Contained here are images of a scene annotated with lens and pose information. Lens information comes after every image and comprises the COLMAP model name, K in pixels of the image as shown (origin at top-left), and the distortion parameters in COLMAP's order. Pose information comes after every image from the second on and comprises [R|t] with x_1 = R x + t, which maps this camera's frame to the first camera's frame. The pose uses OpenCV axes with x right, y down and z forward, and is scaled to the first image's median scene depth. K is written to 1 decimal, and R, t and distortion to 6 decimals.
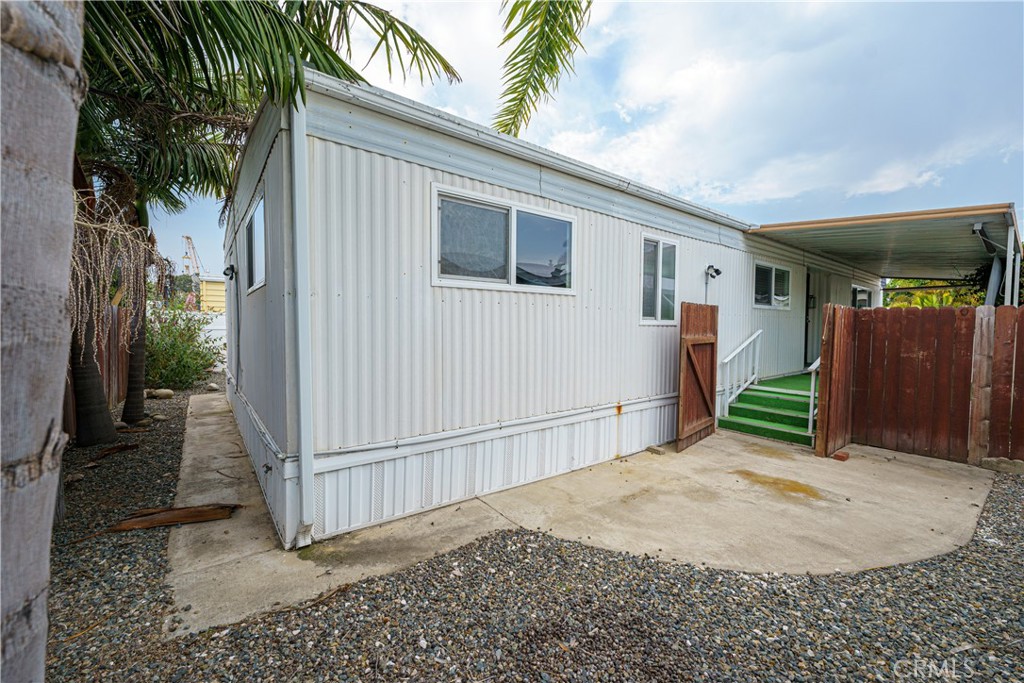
lens RADIAL K [[415.2, 0, 512.0], [0, 415.2, 341.5], [0, 0, 1]] dist [0.014355, 0.000073]
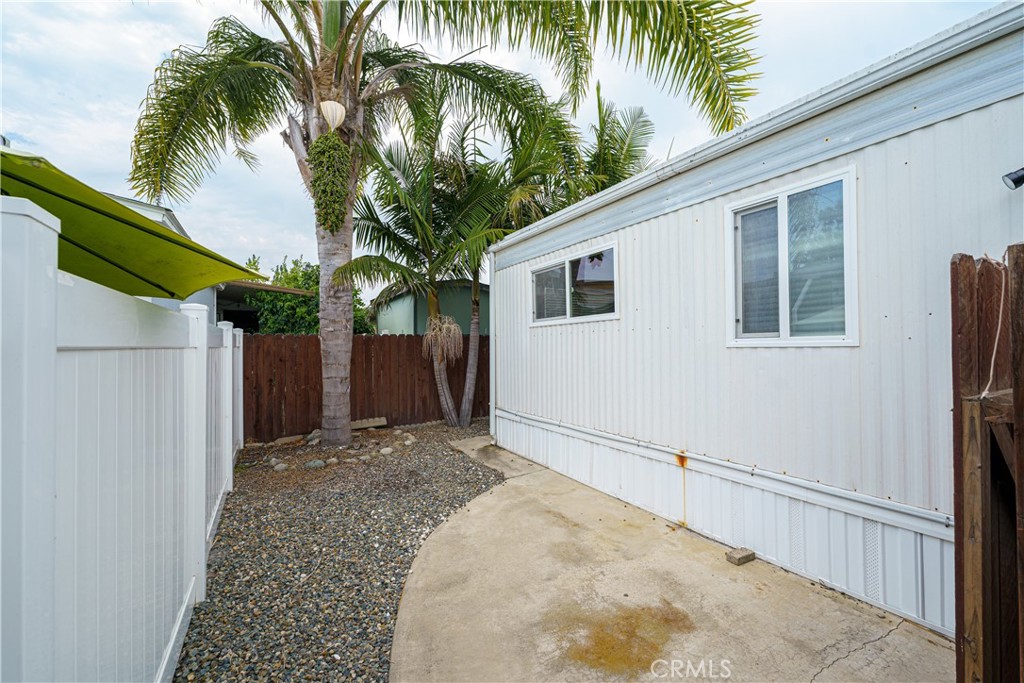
lens RADIAL K [[412.9, 0, 512.0], [0, 412.9, 341.5], [0, 0, 1]] dist [-0.000420, 0.000022]
pose [[-0.120847, -0.028021, -0.992276, 1.306163], [-0.034659, 0.999111, -0.023993, -0.027288], [0.992066, 0.031491, -0.121710, 0.984088]]
